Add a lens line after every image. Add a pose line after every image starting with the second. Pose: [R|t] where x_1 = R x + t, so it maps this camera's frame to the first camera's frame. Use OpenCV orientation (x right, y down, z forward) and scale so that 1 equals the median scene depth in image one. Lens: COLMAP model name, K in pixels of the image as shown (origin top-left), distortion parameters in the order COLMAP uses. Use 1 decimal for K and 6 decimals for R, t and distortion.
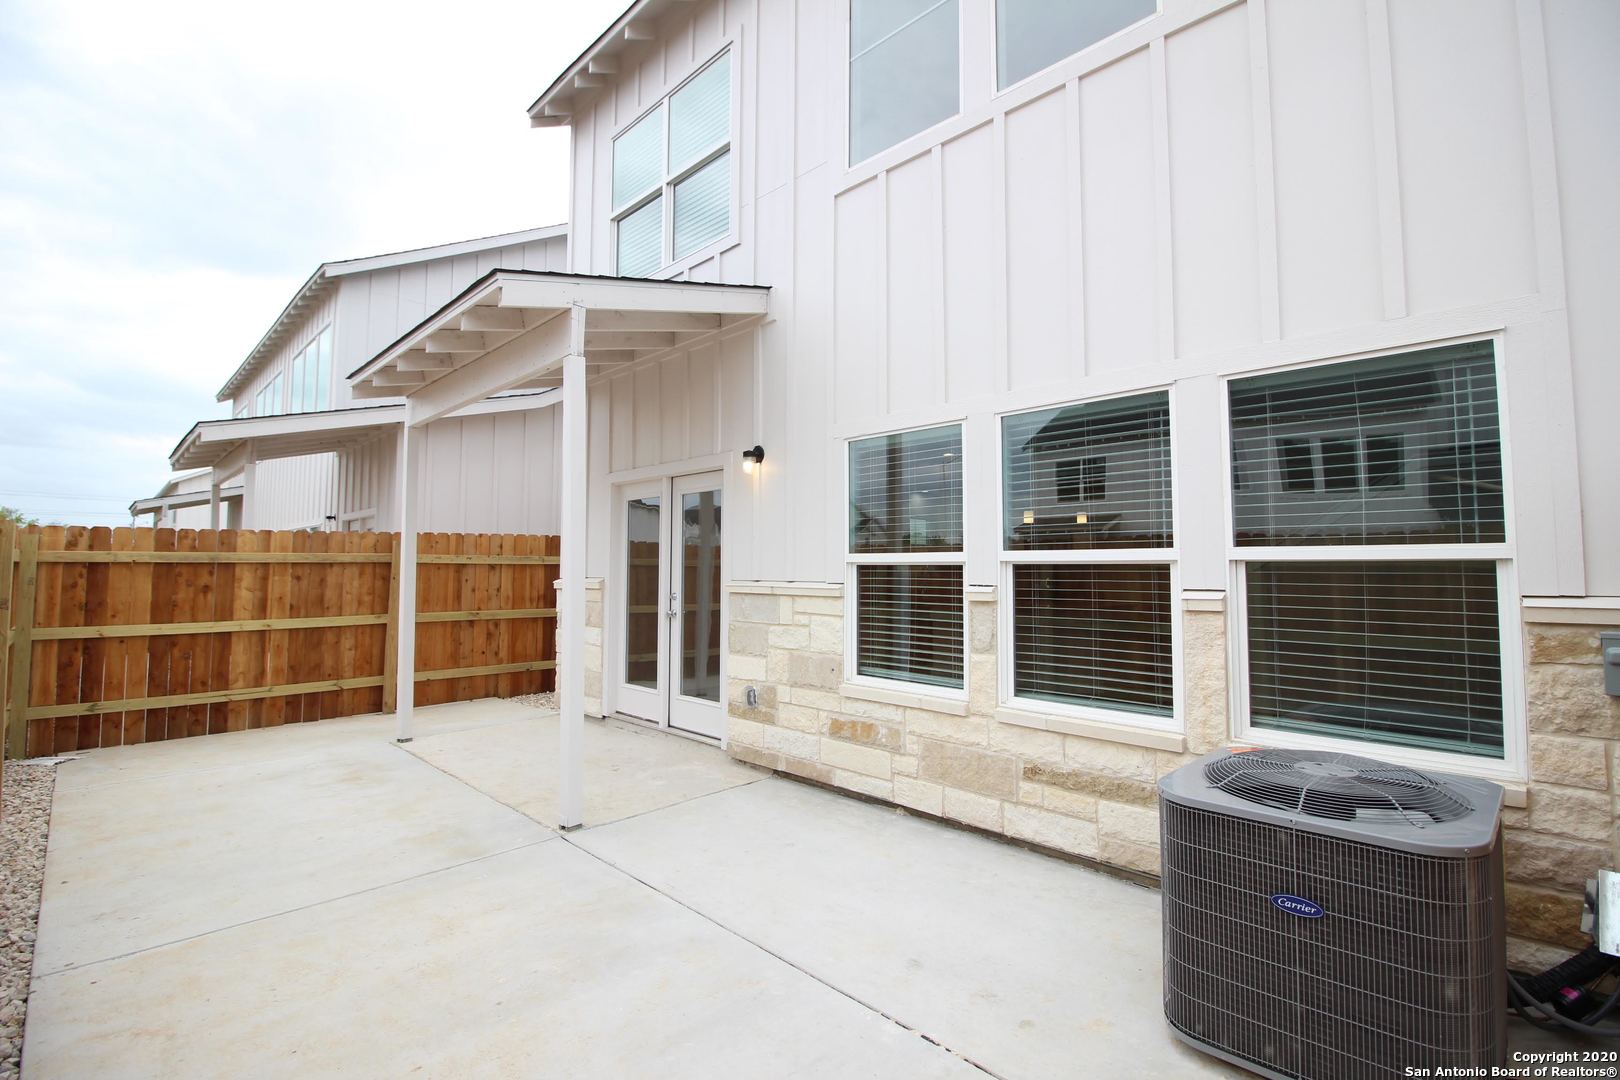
lens RADIAL K [[746.6, 0, 824.4], [0, 746.6, 533.9], [0, 0, 1]] dist [-0.067736, 0.000041]
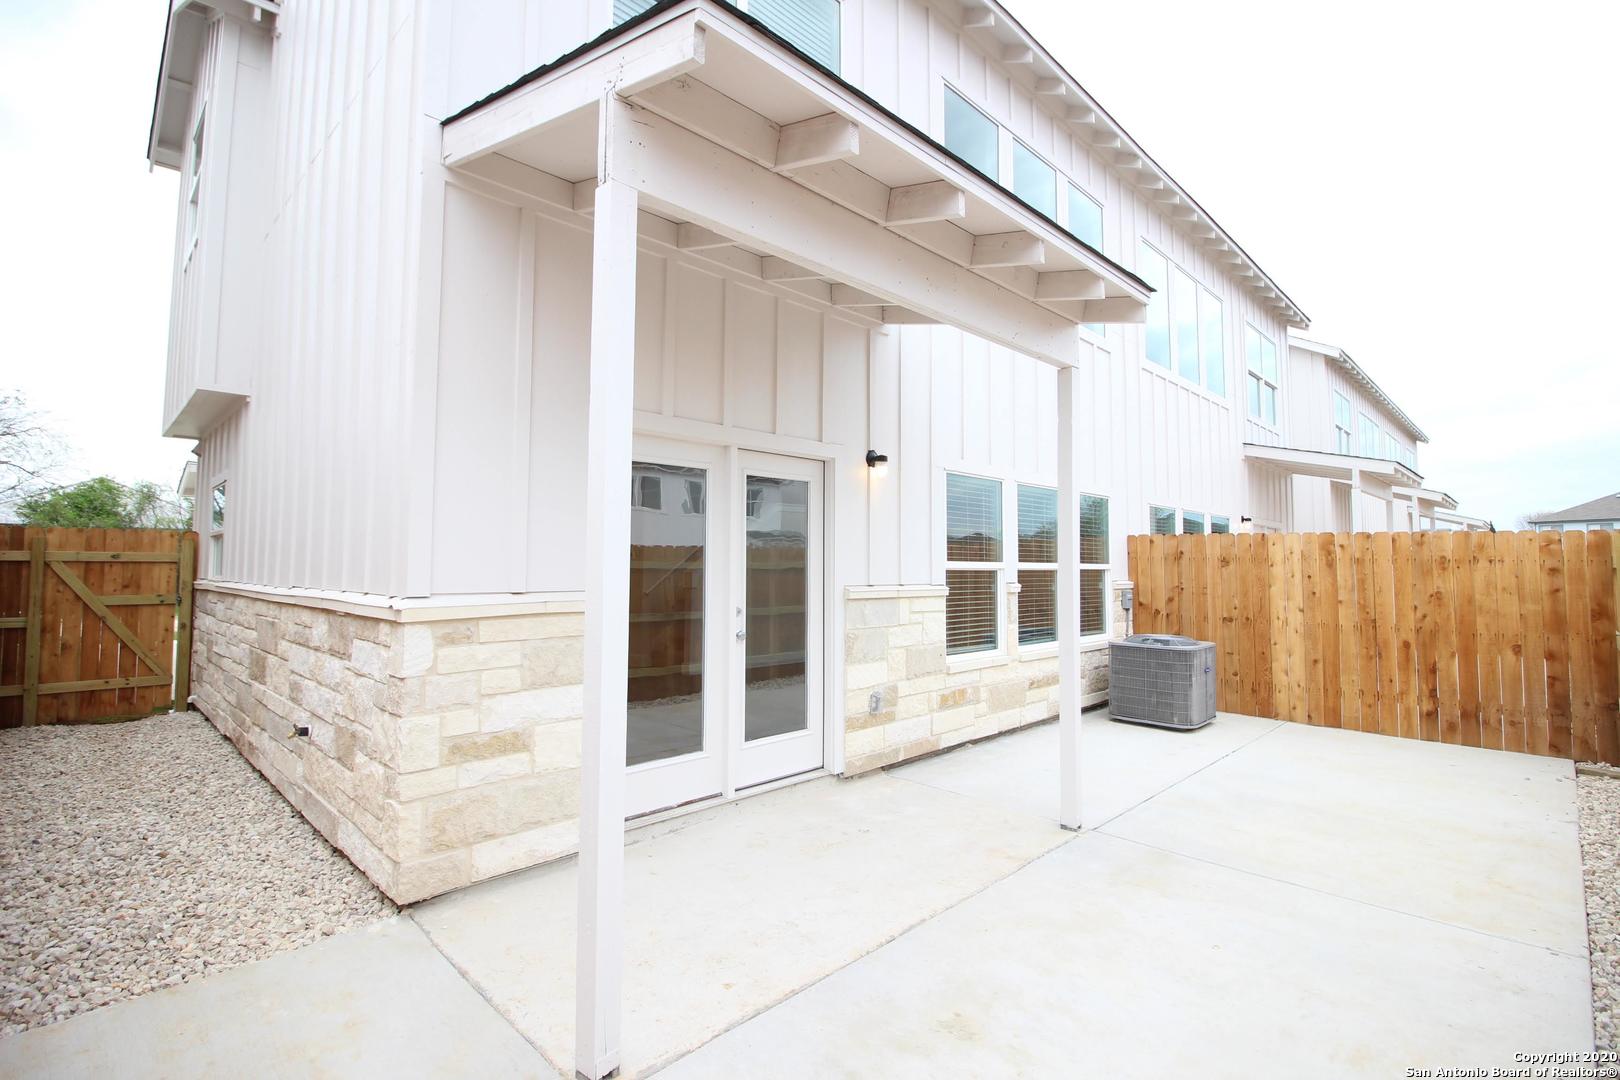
lens RADIAL K [[746.6, 0, 824.4], [0, 746.6, 533.9], [0, 0, 1]] dist [-0.067736, 0.000041]
pose [[-0.002617, 0.048536, 0.998818, -1.209789], [-0.047248, 0.997700, -0.048606, 0.051020], [-0.998880, -0.047320, -0.000318, 1.187514]]
